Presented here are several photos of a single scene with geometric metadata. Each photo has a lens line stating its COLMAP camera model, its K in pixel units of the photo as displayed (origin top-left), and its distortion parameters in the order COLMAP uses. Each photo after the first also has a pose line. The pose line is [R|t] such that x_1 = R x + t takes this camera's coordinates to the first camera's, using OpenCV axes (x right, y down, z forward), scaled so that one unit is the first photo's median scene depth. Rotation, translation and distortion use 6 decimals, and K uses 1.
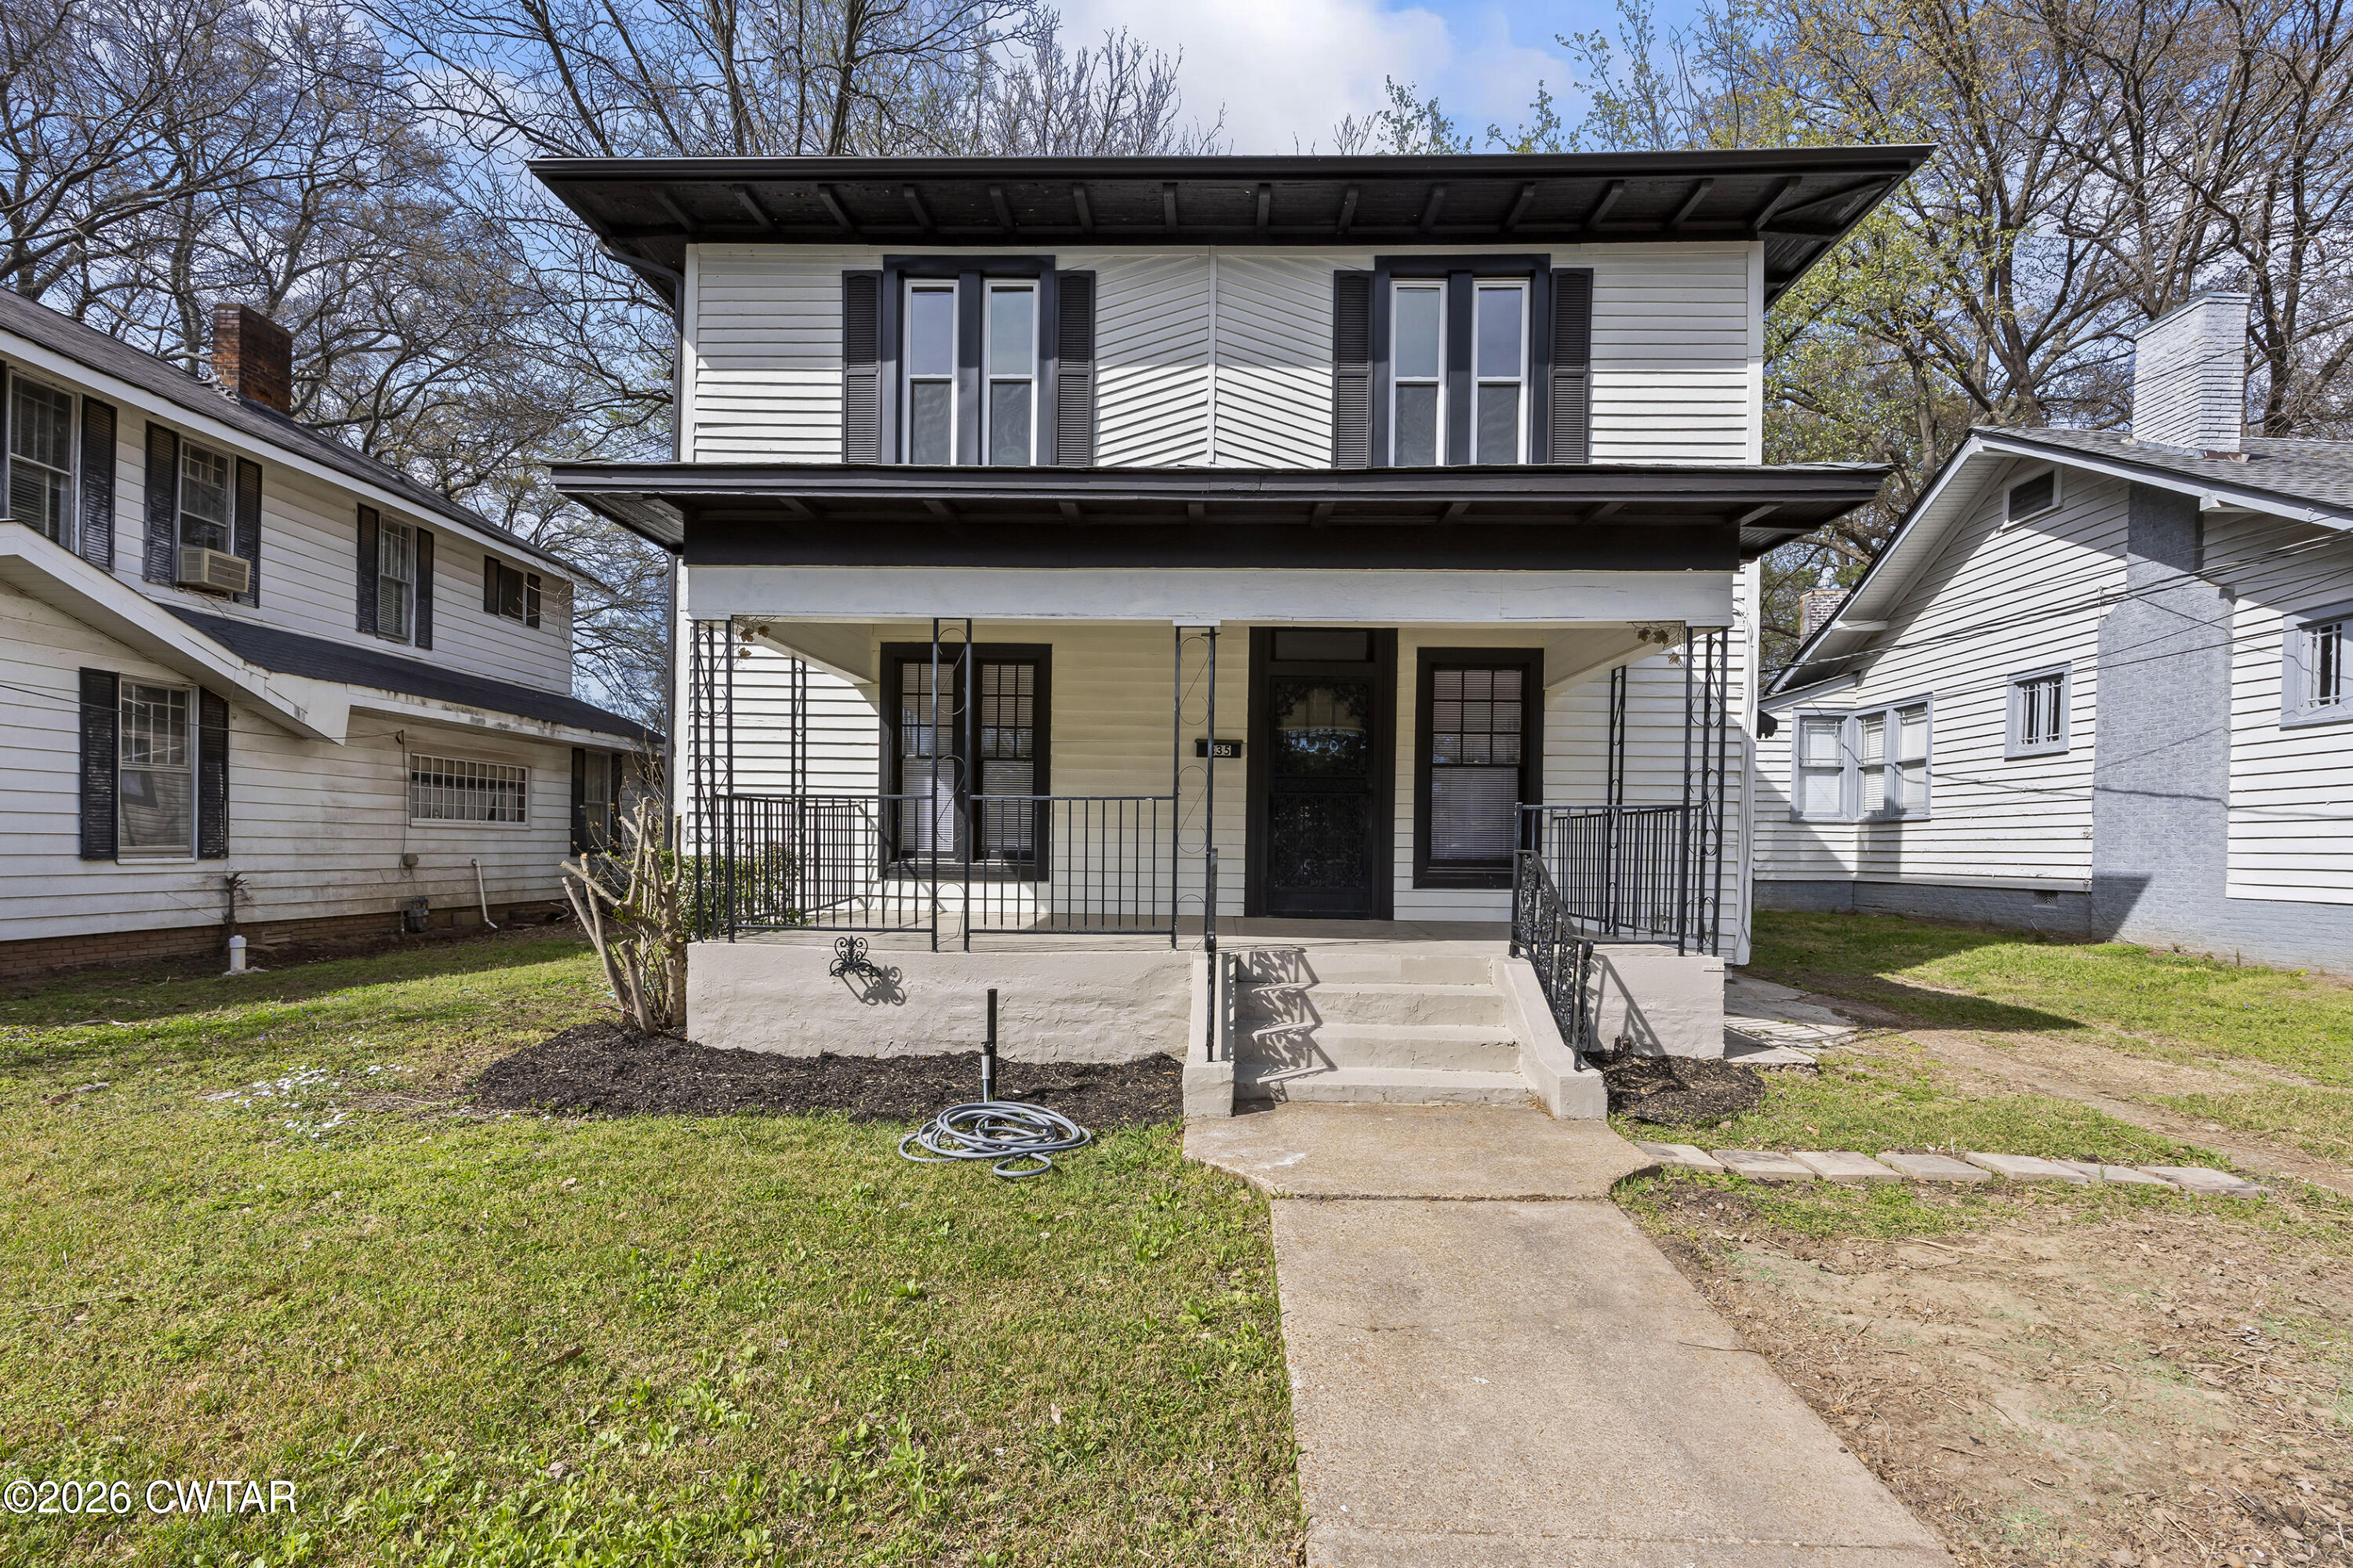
lens RADIAL K [[895.8, 0, 1175.4], [0, 895.8, 807.2], [0, 0, 1]] dist [-0.008237, -0.000221]
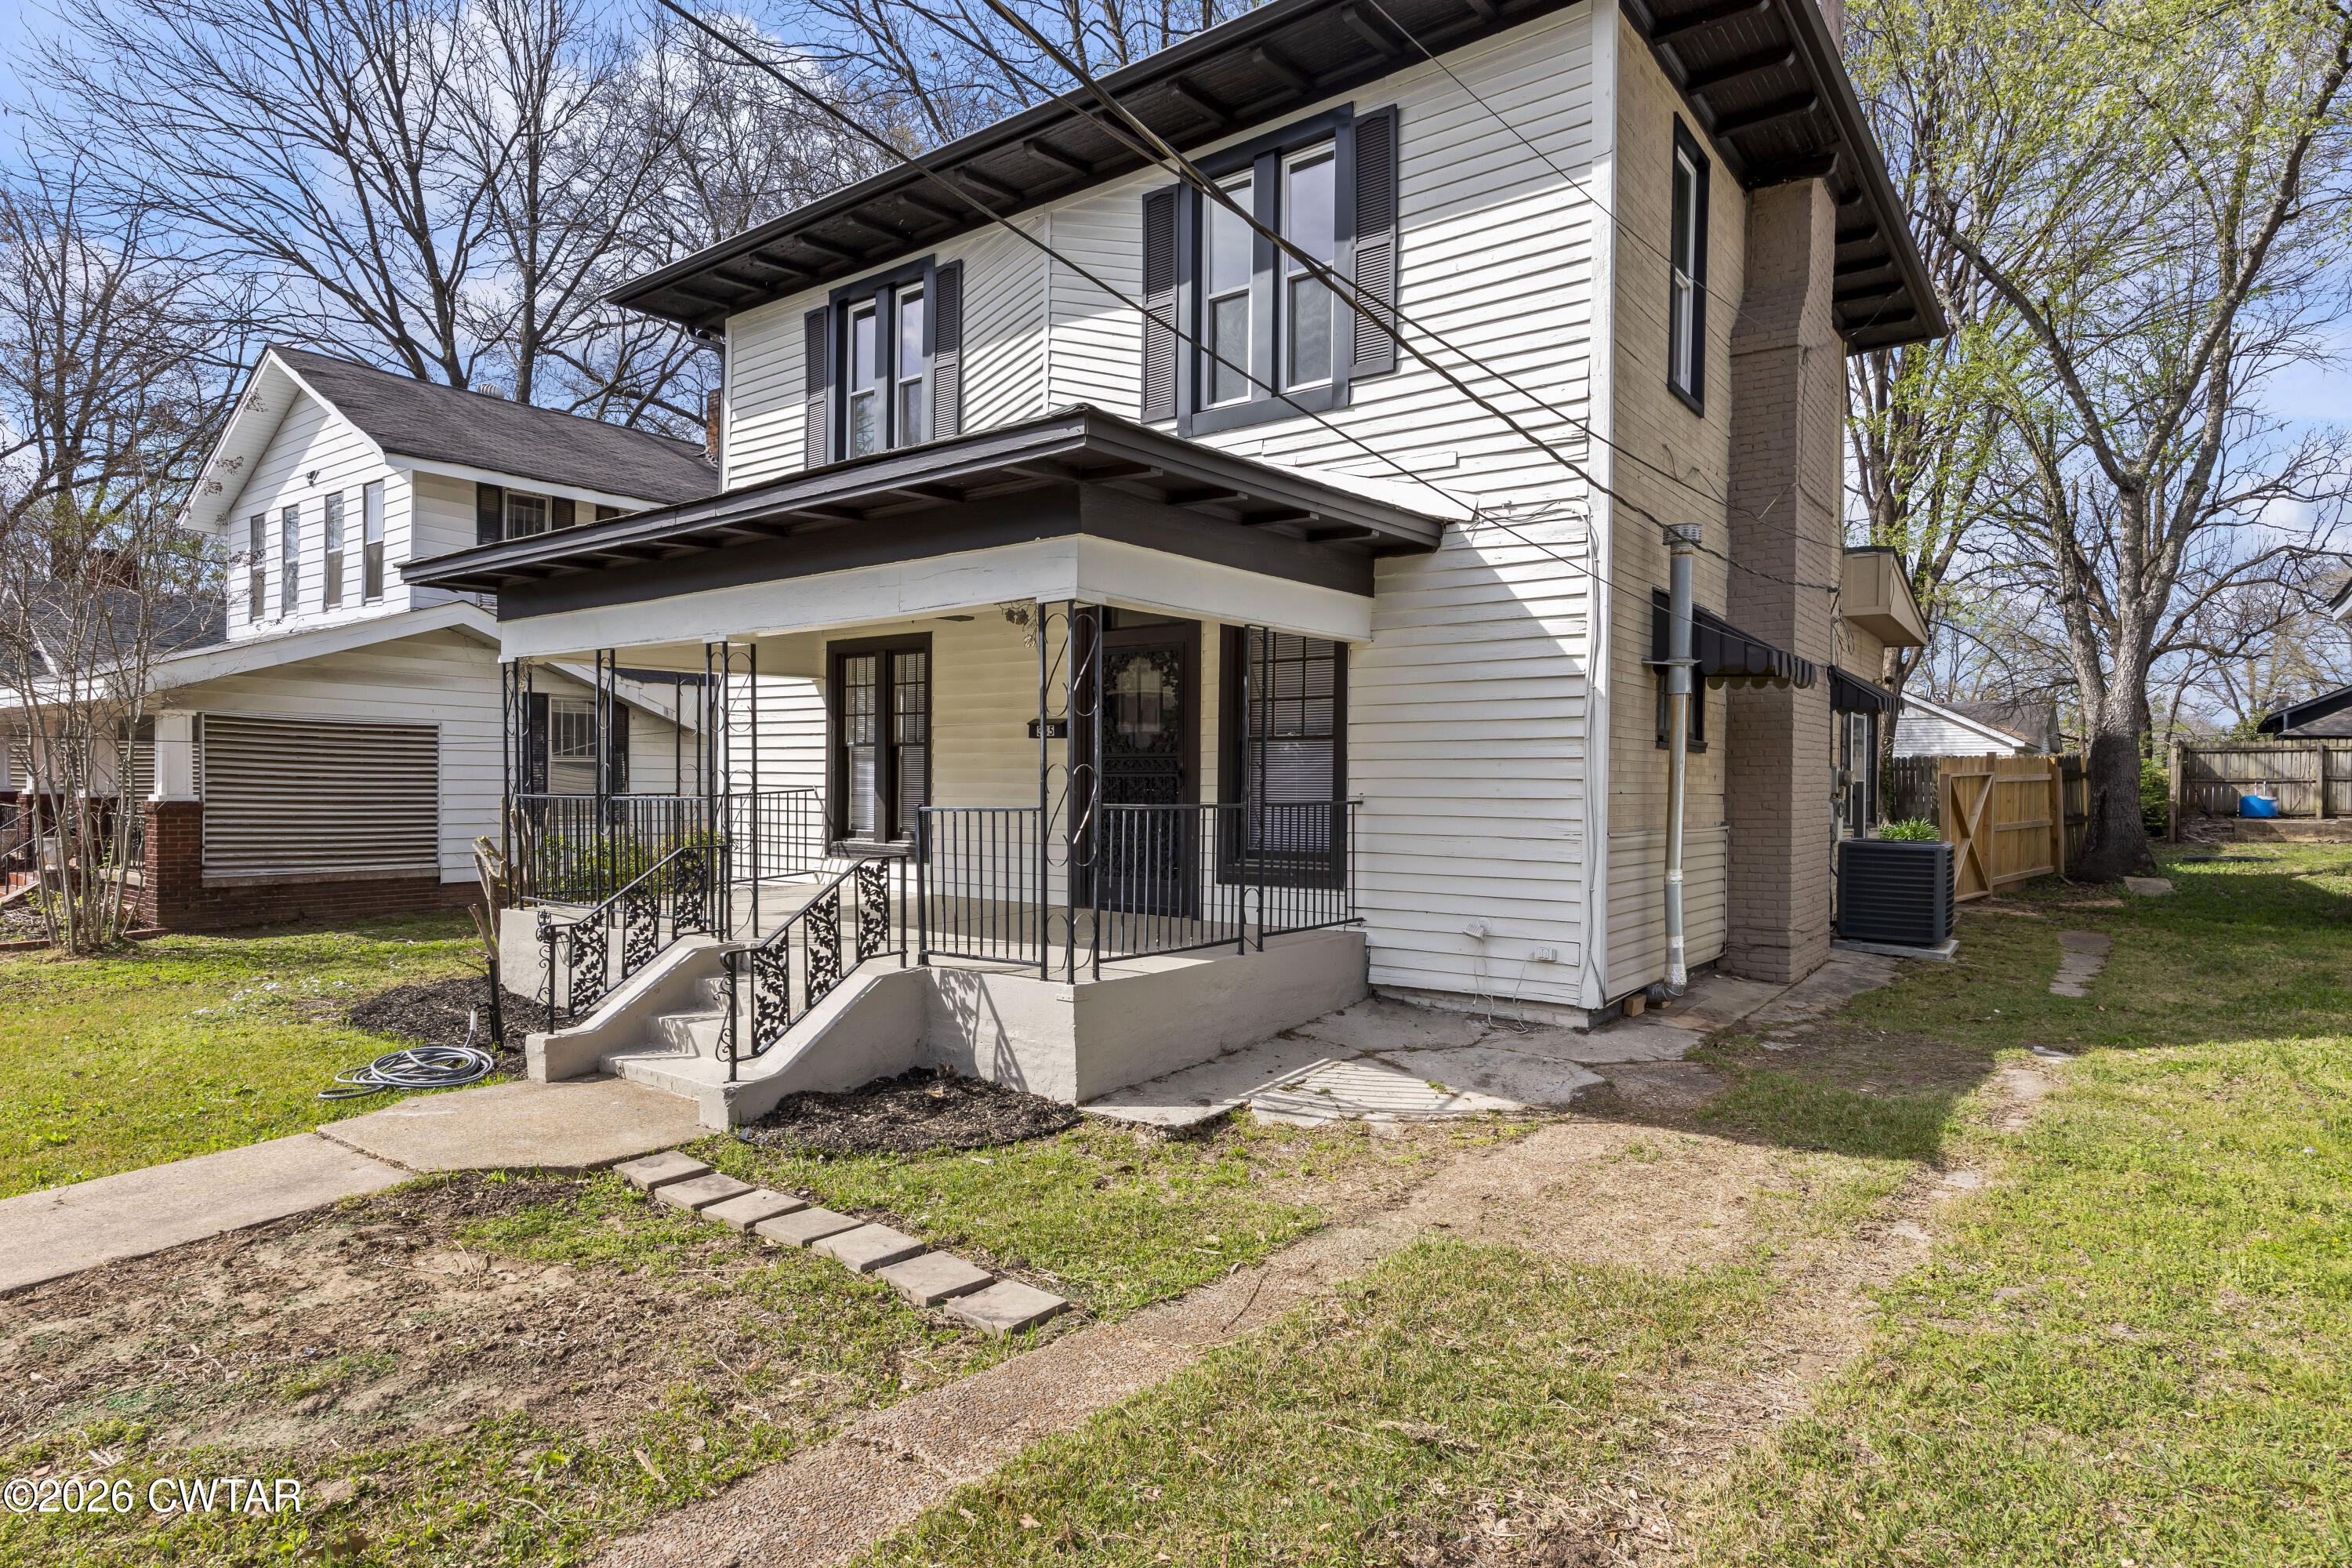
lens RADIAL K [[1279.3, 0, 1180.7], [0, 1279.3, 799.5], [0, 0, 1]] dist [-0.004253, 0.000027]
pose [[0.808095, 0.001573, -0.589051, 0.955762], [-0.003882, 0.999989, -0.002654, 0.012752], [0.589040, 0.004431, 0.808092, -0.017713]]
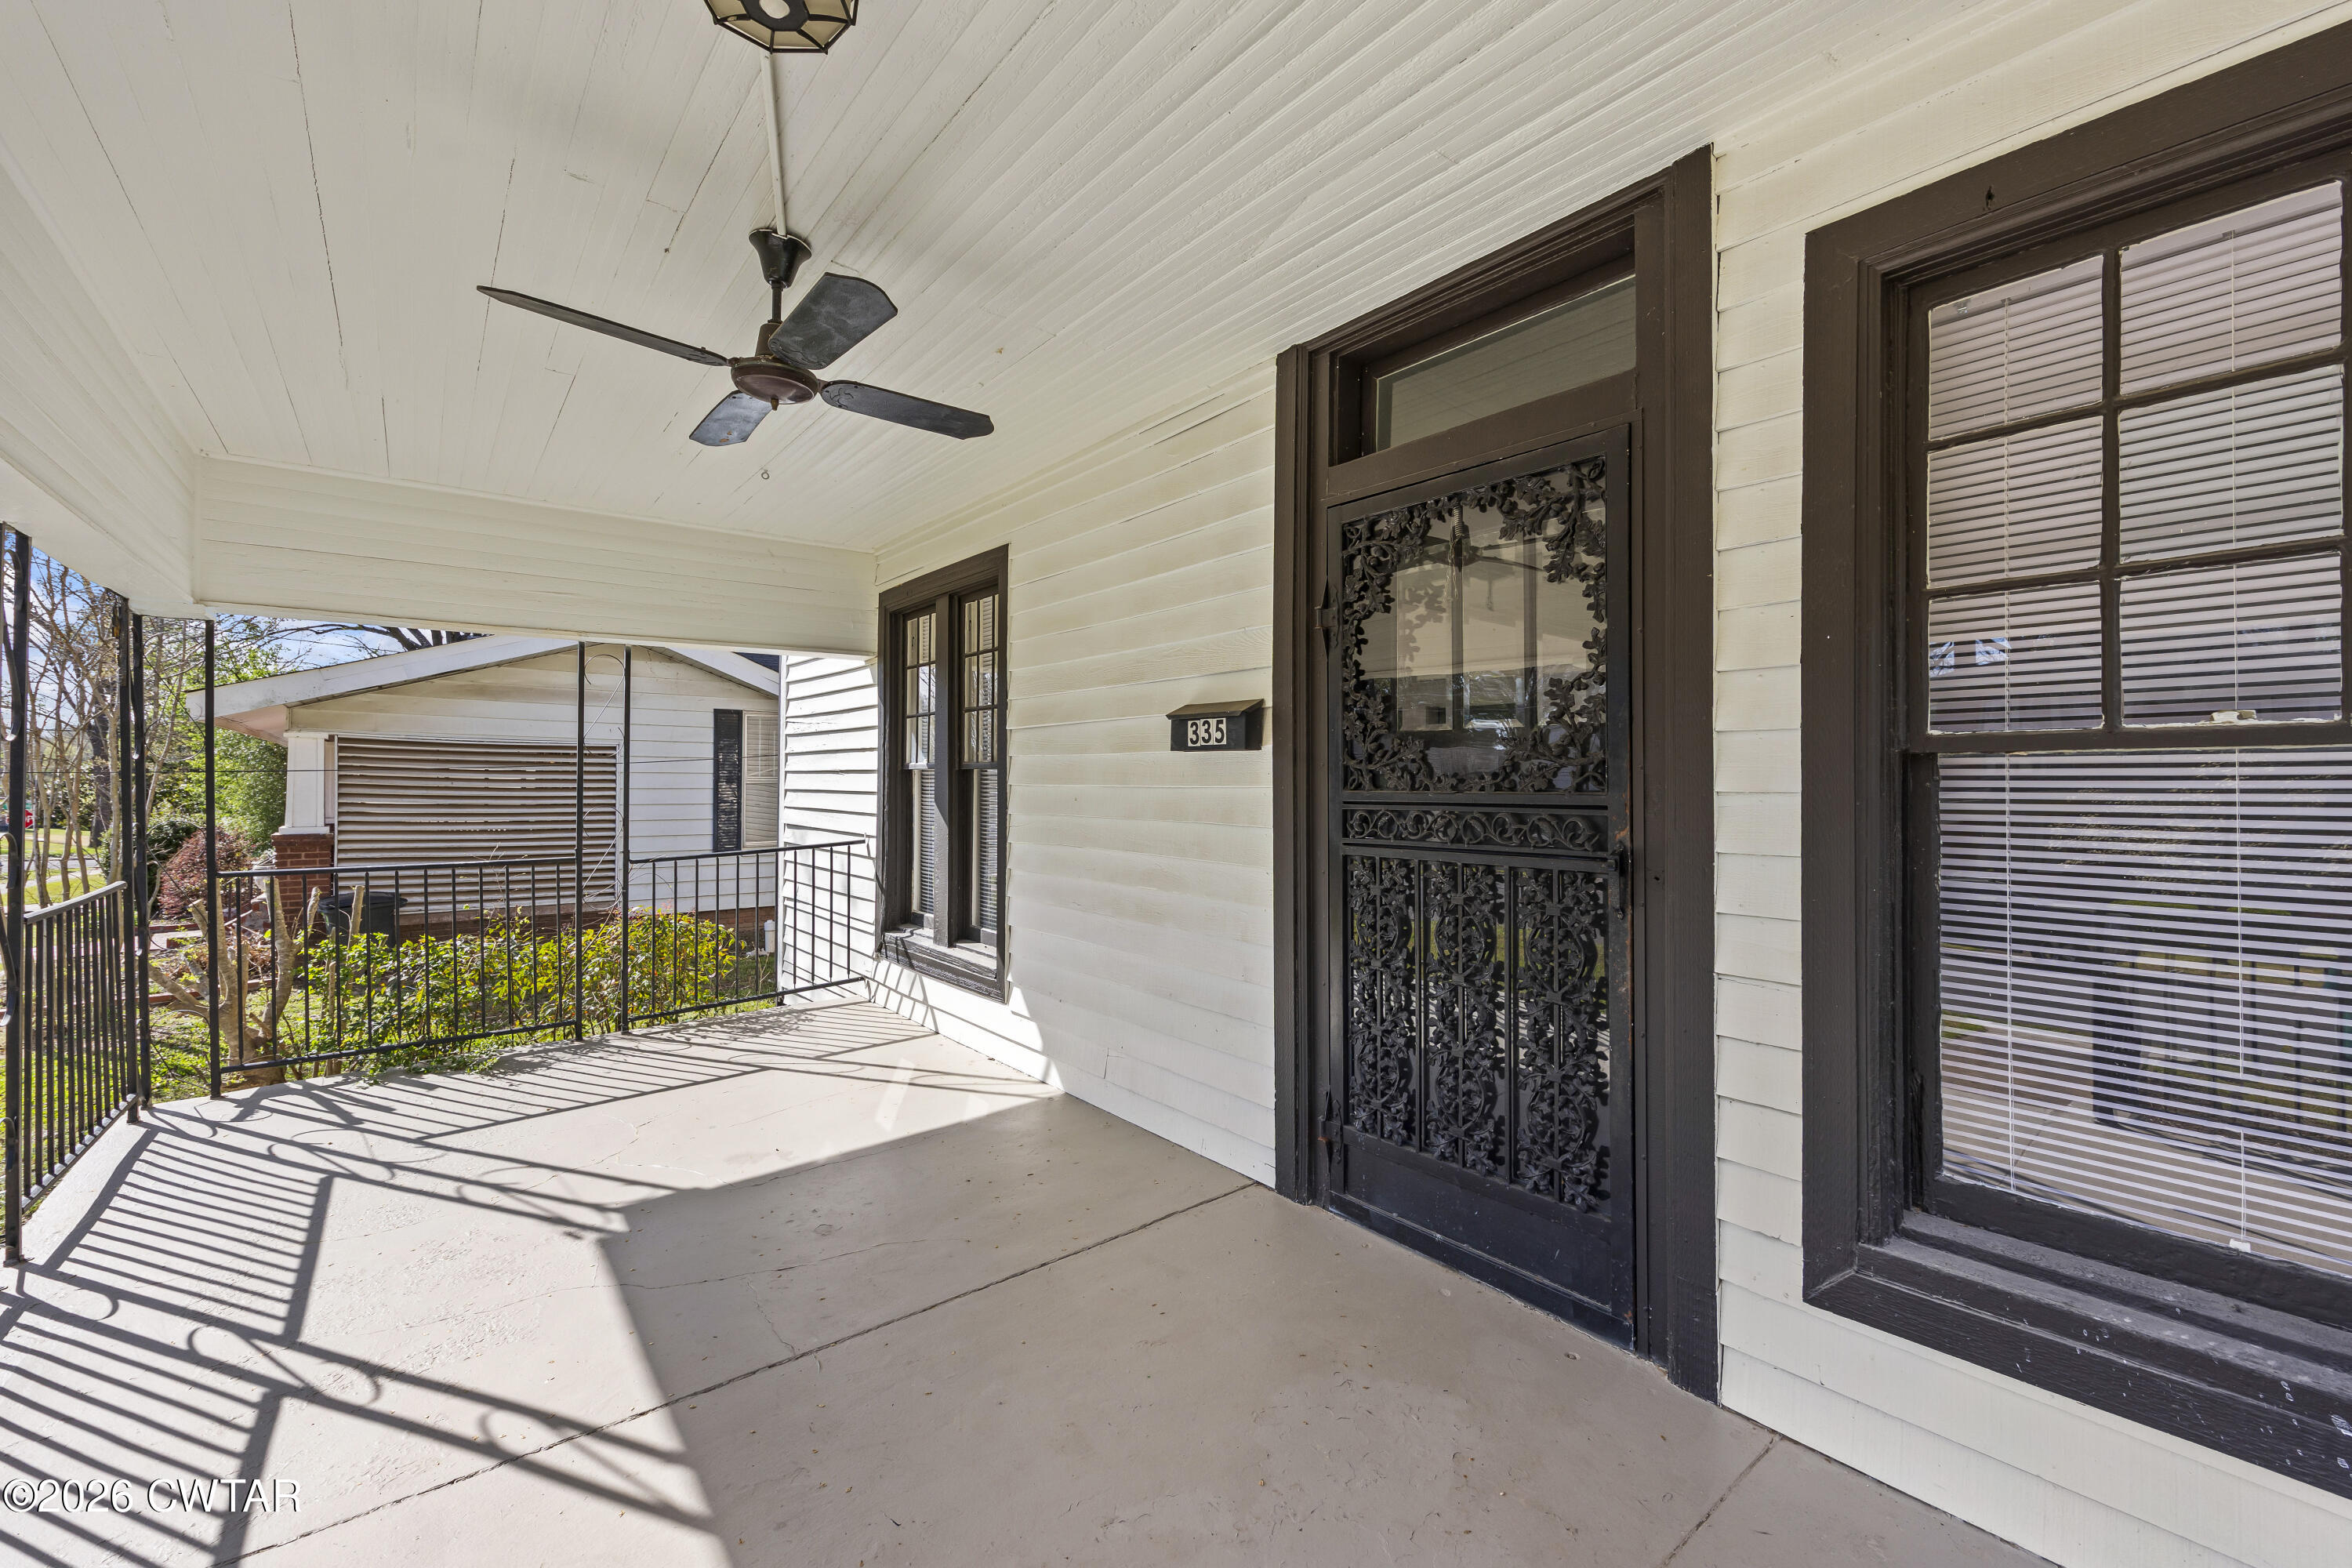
lens RADIAL K [[957.0, 0, 1172.4], [0, 957.0, 776.7], [0, 0, 1]] dist [-0.000058, -0.000020]
pose [[0.640590, -0.013570, -0.767763, 0.348970], [0.004872, 0.999896, -0.013608, -0.039056], [0.767868, 0.004977, 0.640589, 0.716888]]
